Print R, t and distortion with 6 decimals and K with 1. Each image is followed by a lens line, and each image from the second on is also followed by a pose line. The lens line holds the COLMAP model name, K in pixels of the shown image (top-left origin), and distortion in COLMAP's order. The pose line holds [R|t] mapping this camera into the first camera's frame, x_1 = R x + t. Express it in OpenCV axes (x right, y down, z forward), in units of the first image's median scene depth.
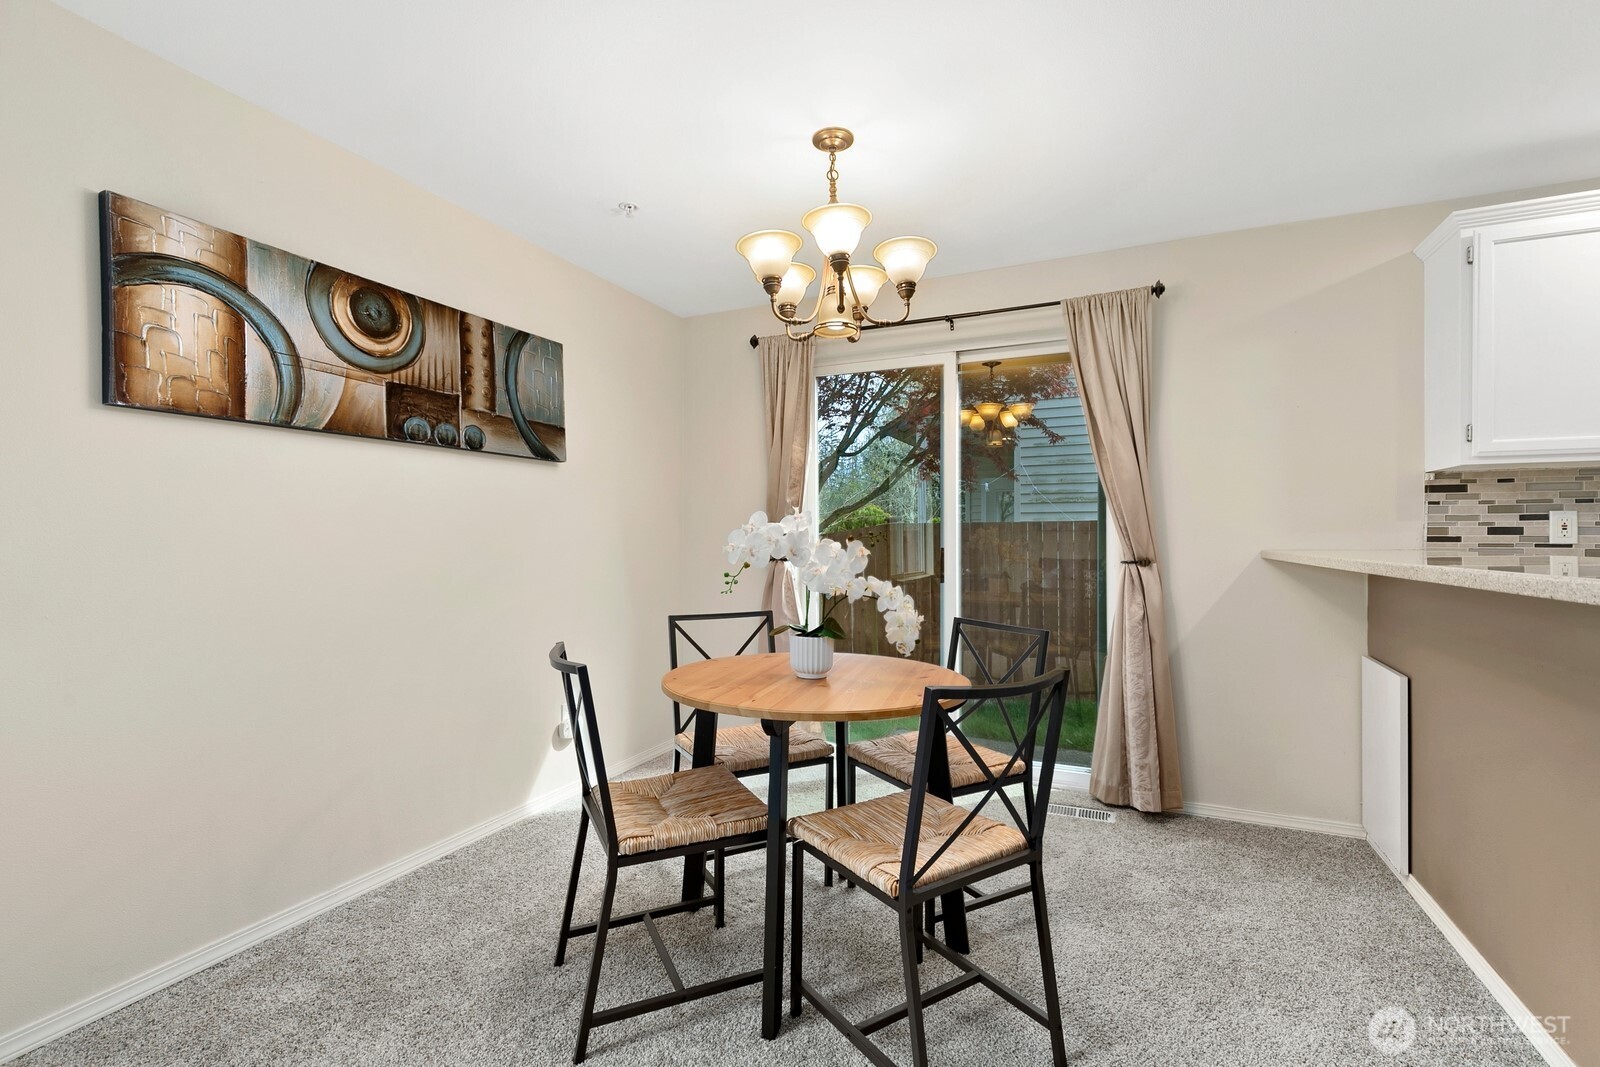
lens RADIAL K [[712.5, 0, 800.3], [0, 712.5, 537.7], [0, 0, 1]] dist [0.002337, 0.000444]
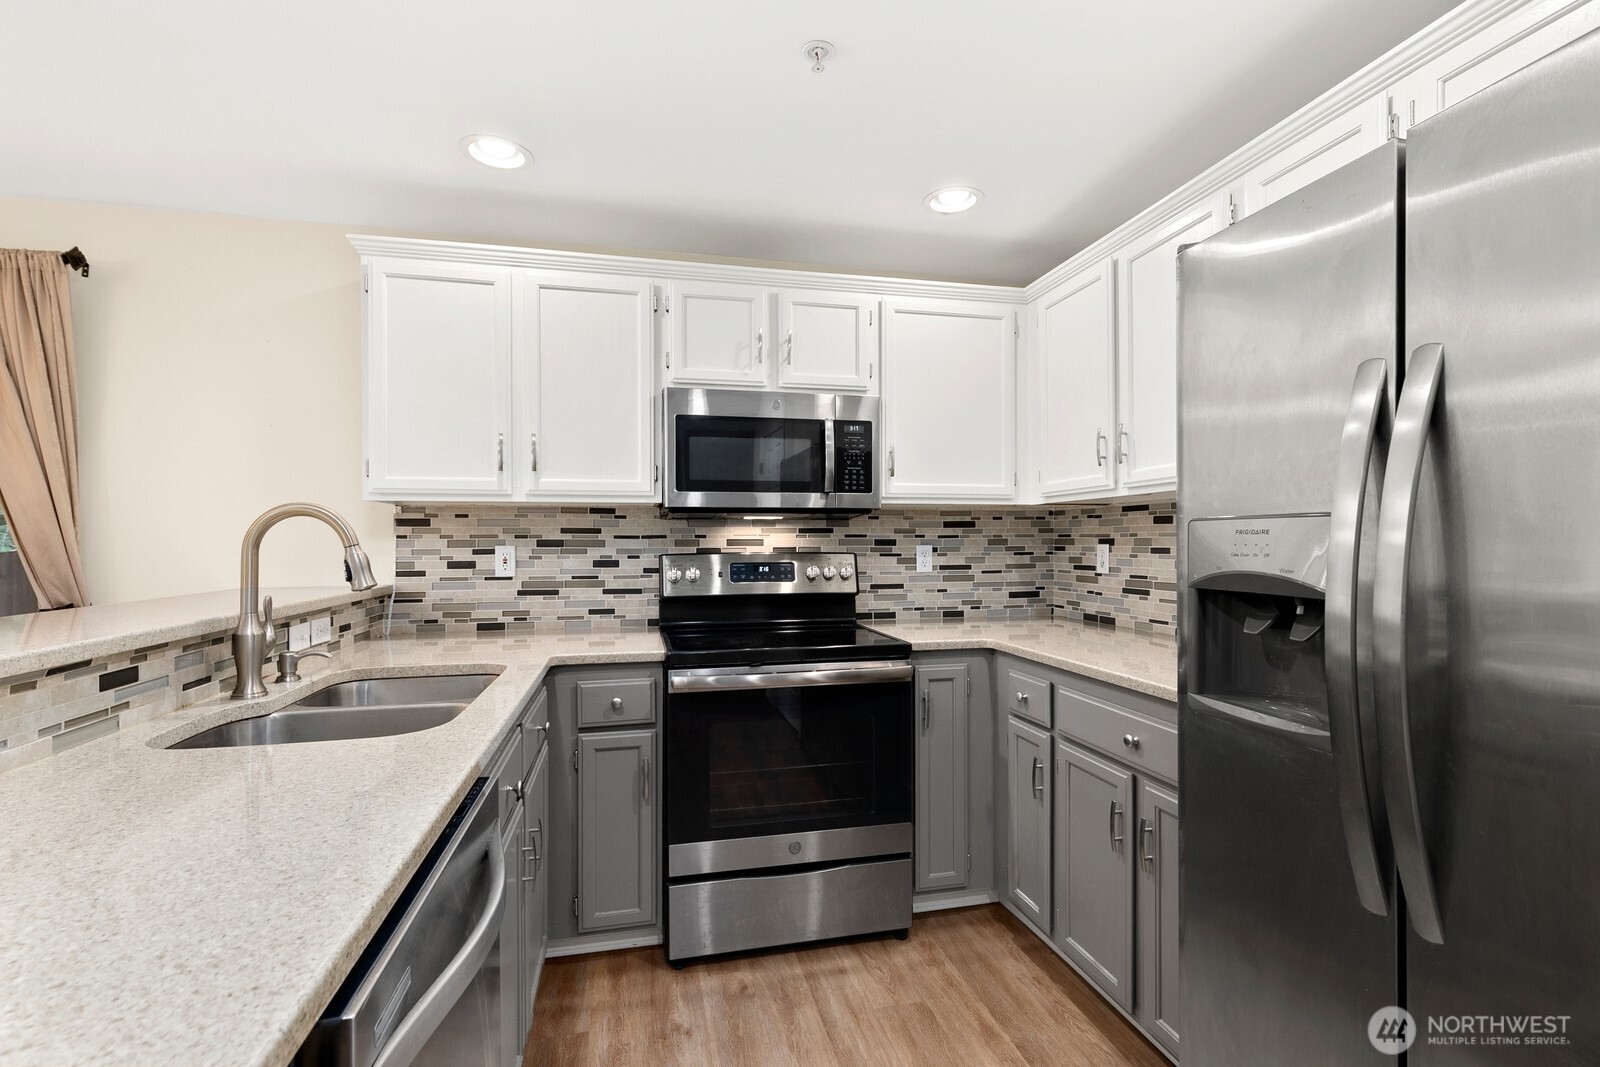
lens RADIAL K [[733.6, 0, 803.3], [0, 733.6, 545.5], [0, 0, 1]] dist [0.000821, -0.000227]
pose [[0.800090, -0.007354, 0.599834, 0.749682], [0.004540, 0.999970, 0.006203, -0.041862], [-0.599862, -0.002240, 0.800100, -0.136827]]
